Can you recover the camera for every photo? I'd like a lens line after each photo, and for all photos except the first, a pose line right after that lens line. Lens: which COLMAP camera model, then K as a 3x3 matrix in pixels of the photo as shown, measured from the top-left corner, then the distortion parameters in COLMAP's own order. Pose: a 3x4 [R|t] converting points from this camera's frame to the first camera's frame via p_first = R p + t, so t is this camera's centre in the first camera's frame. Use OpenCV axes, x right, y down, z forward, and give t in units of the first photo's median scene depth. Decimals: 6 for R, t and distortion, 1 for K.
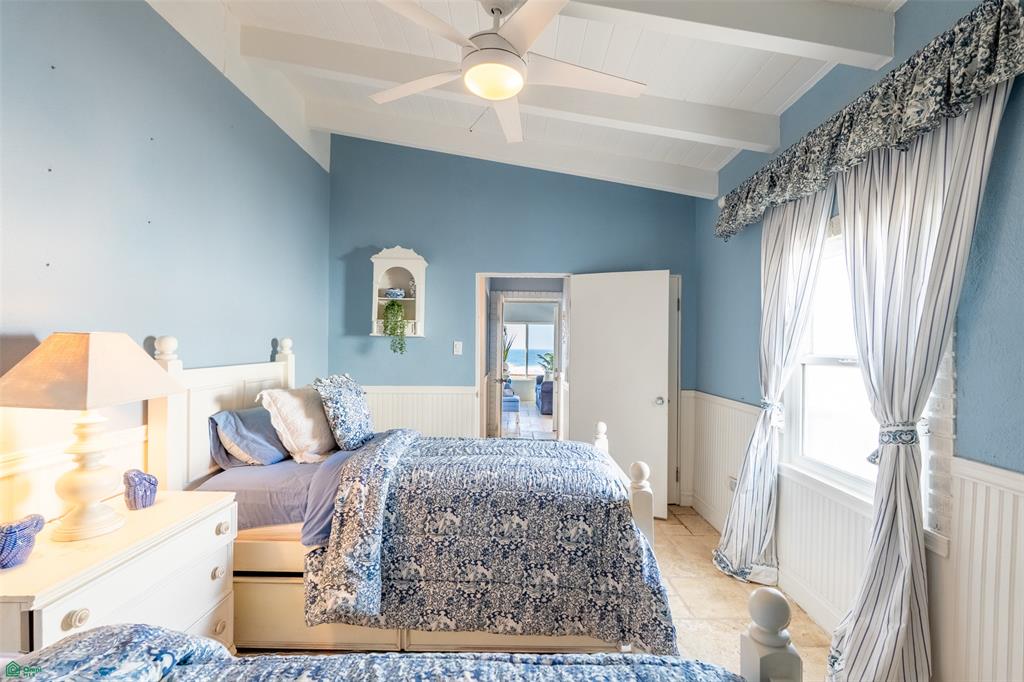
lens RADIAL K [[461.1, 0, 514.3], [0, 461.1, 342.2], [0, 0, 1]] dist [-0.002898, 0.001345]
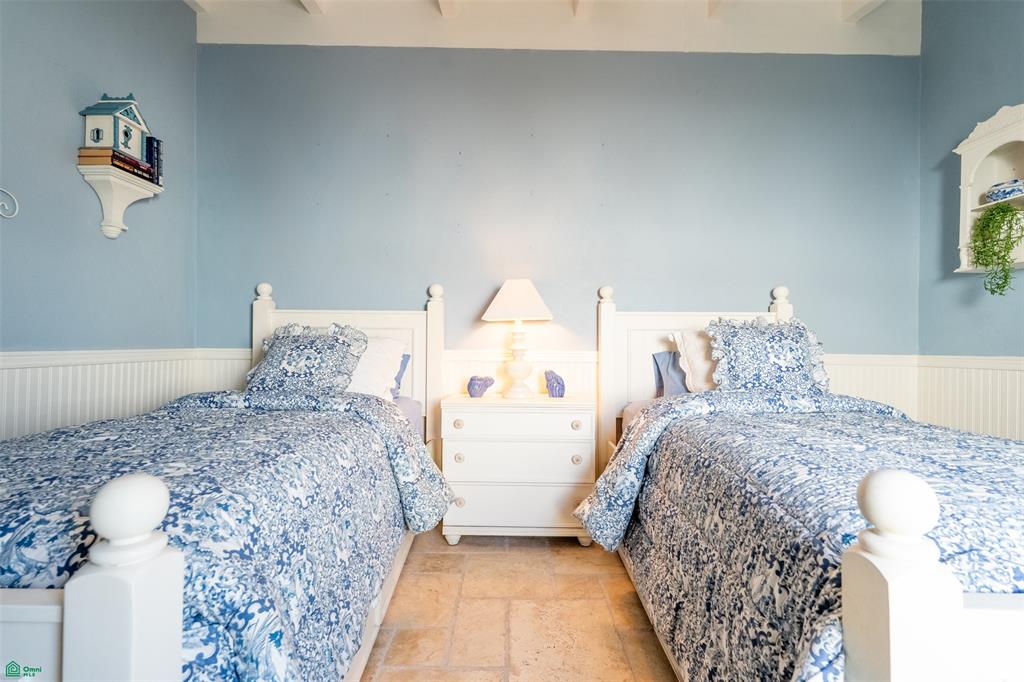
lens RADIAL K [[461.1, 0, 514.3], [0, 461.1, 340.0], [0, 0, 1]] dist [-0.002898, 0.001345]
pose [[-0.010596, -0.026934, -0.999581, 0.571761], [-0.009482, 0.999595, -0.026834, 0.180555], [0.999899, 0.009194, -0.010847, 0.739602]]
